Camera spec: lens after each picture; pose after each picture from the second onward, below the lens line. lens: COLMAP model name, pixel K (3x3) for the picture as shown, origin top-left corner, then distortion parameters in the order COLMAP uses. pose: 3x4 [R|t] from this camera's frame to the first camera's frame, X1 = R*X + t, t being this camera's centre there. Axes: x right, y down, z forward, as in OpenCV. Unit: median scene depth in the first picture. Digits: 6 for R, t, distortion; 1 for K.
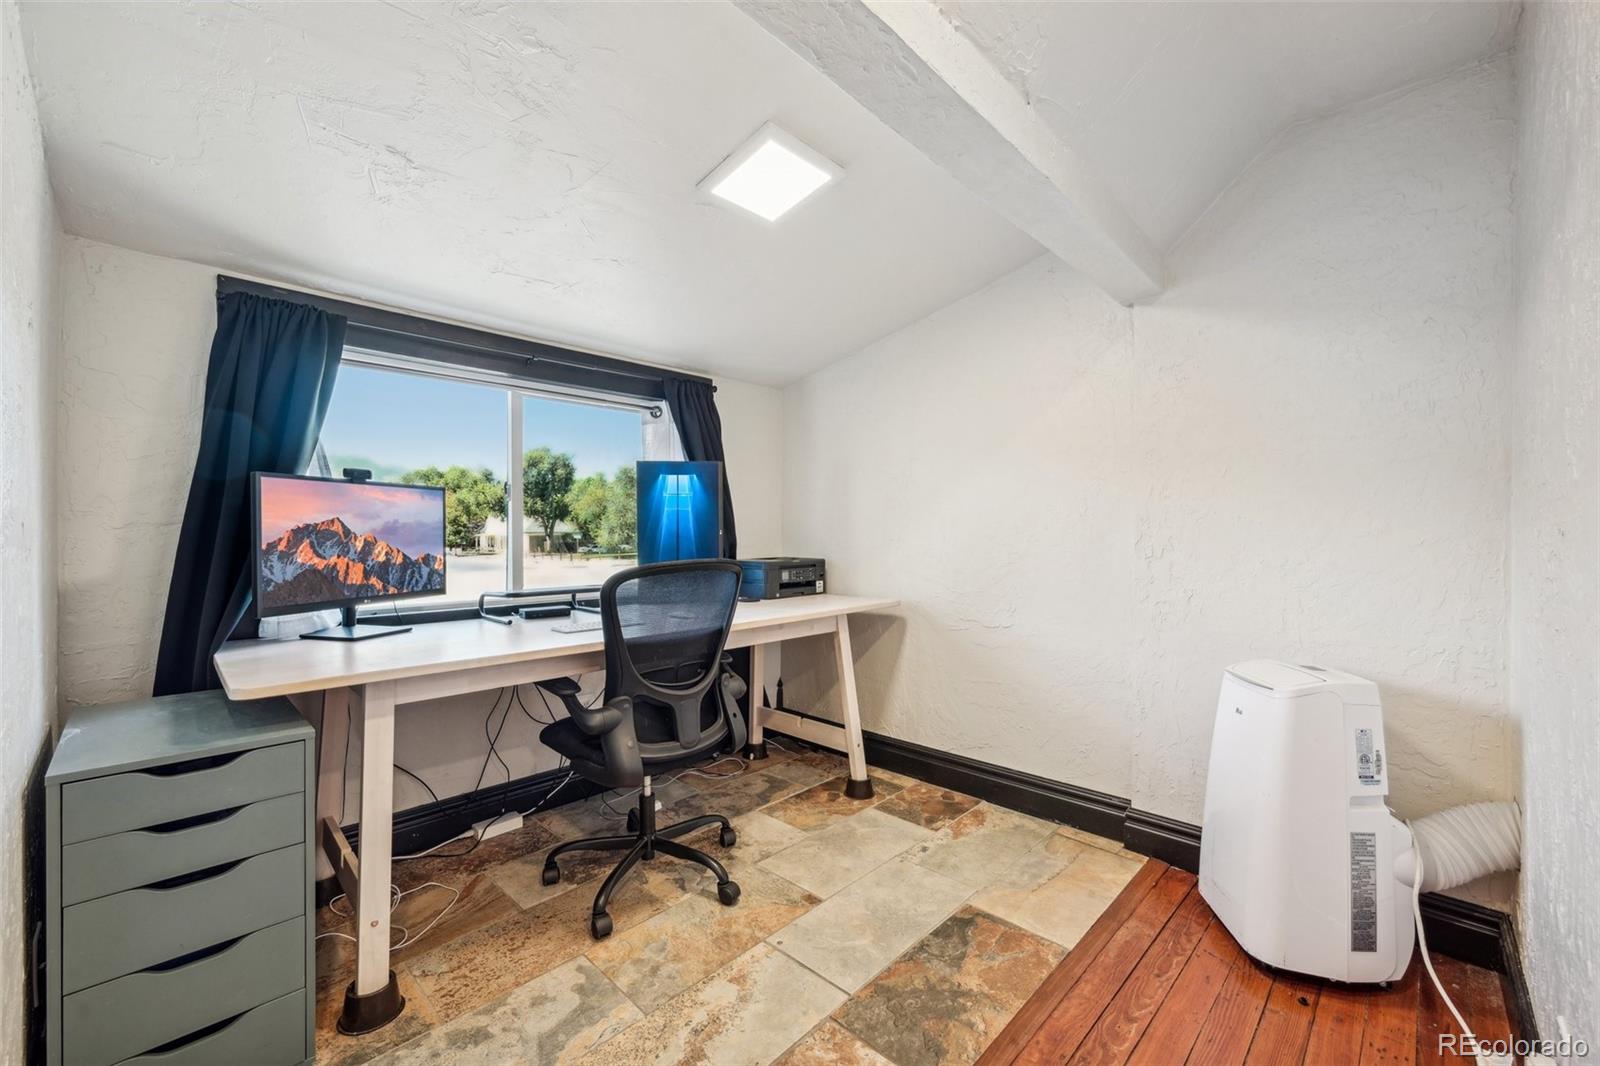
lens RADIAL K [[645.0, 0, 801.6], [0, 645.0, 534.8], [0, 0, 1]] dist [-0.000059, 0.000113]
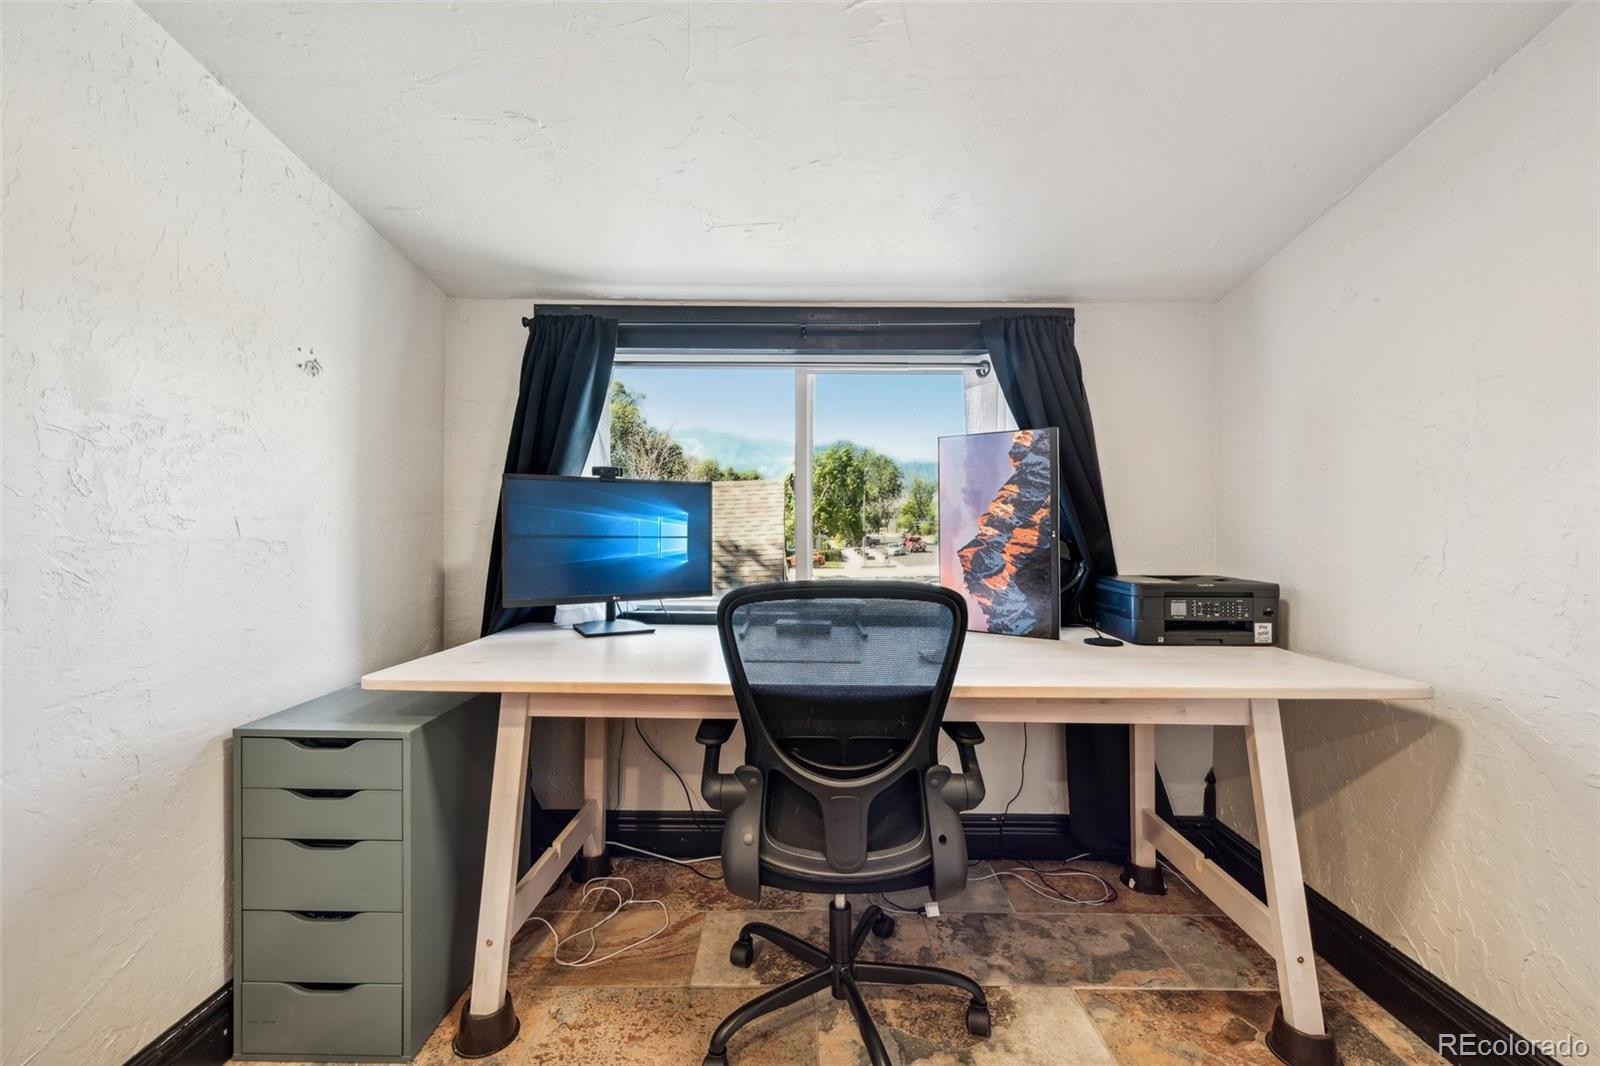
lens RADIAL K [[645.0, 0, 801.6], [0, 645.0, 534.8], [0, 0, 1]] dist [-0.000059, 0.000113]
pose [[0.687080, 0.017547, -0.726370, 0.220725], [-0.011678, 0.999846, 0.013107, -0.010873], [0.726488, -0.000523, 0.687179, 0.450091]]
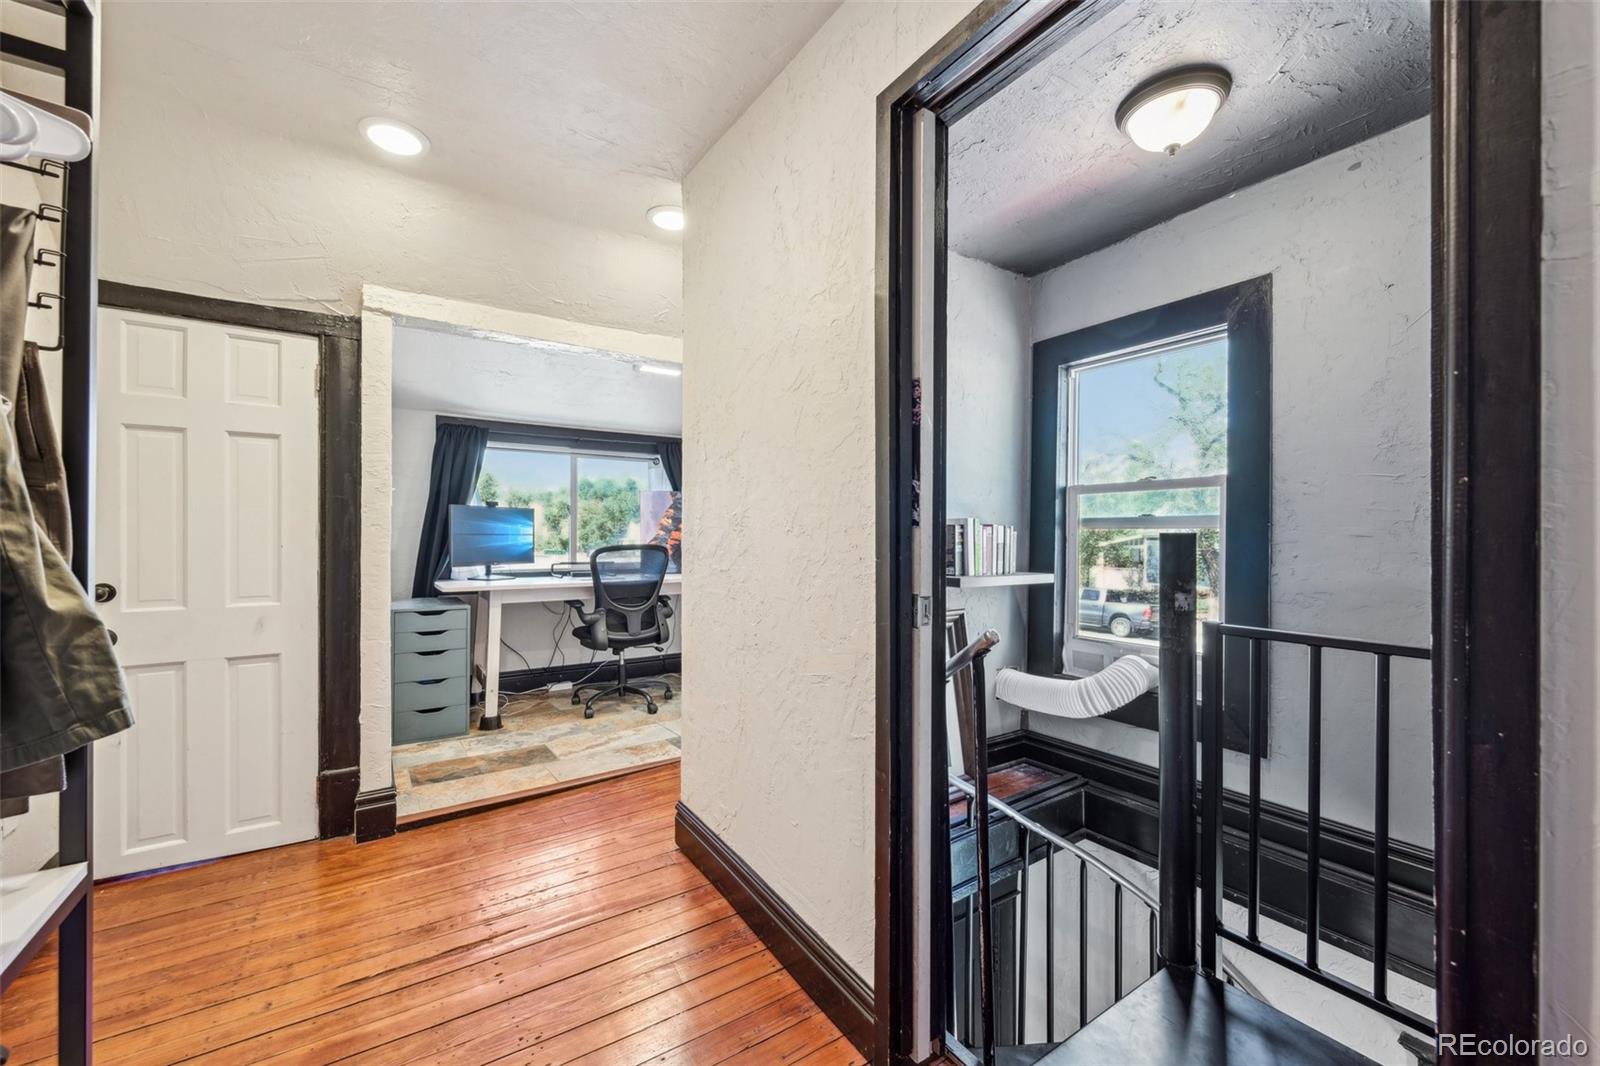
lens RADIAL K [[645.0, 0, 801.6], [0, 645.0, 534.8], [0, 0, 1]] dist [-0.000059, 0.000113]
pose [[0.980620, 0.004105, -0.195874, 0.628164], [-0.005922, 0.999945, -0.008689, 0.019907], [0.195828, 0.009680, 0.980590, -0.762573]]
